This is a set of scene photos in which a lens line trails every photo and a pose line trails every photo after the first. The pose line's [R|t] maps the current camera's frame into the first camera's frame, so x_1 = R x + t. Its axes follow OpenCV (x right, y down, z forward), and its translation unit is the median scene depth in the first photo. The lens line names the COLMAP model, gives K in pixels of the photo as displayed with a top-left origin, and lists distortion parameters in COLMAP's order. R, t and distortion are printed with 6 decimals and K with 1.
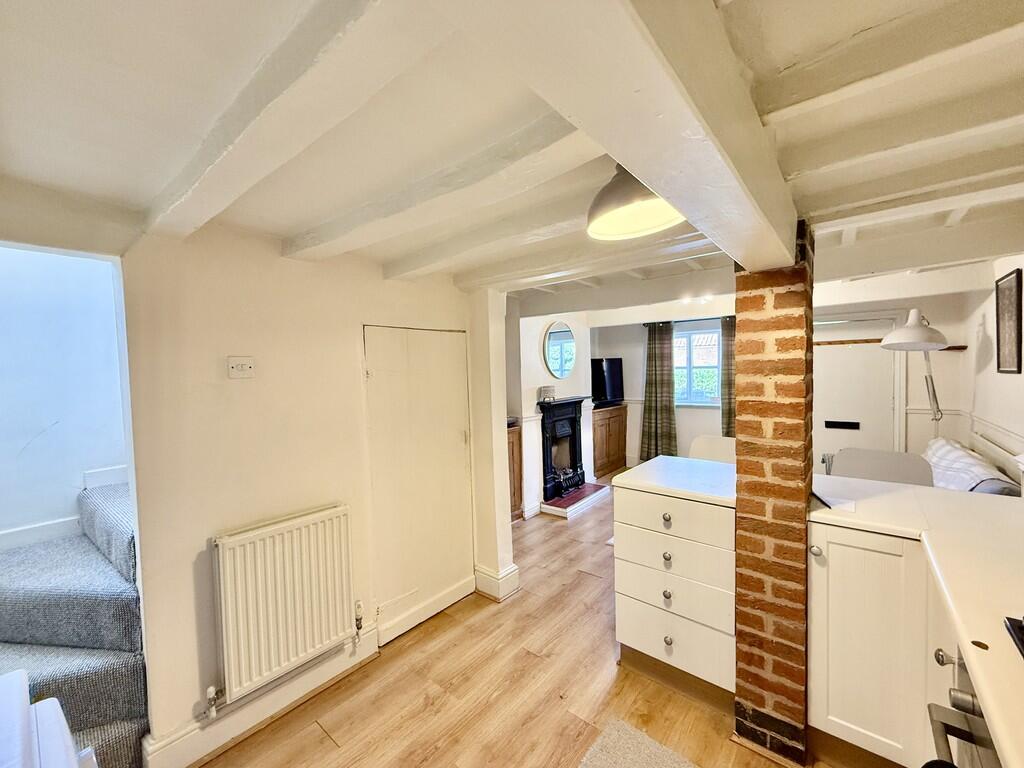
lens RADIAL K [[413.3, 0, 508.3], [0, 413.3, 386.4], [0, 0, 1]] dist [0.000969, 0.000042]
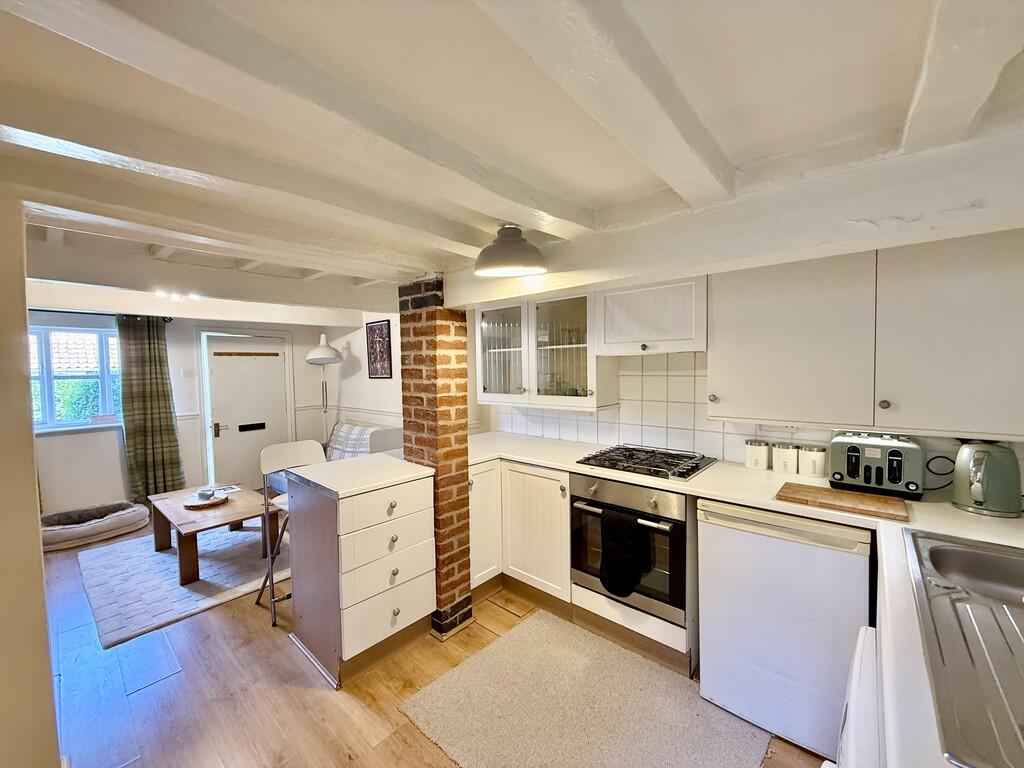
lens RADIAL K [[406.9, 0, 514.4], [0, 406.9, 386.4], [0, 0, 1]] dist [0.000938, -0.000019]
pose [[0.022633, -0.025903, 0.999408, -0.712931], [0.052469, 0.998317, 0.024687, -0.019386], [-0.998366, 0.051879, 0.023954, 0.611032]]
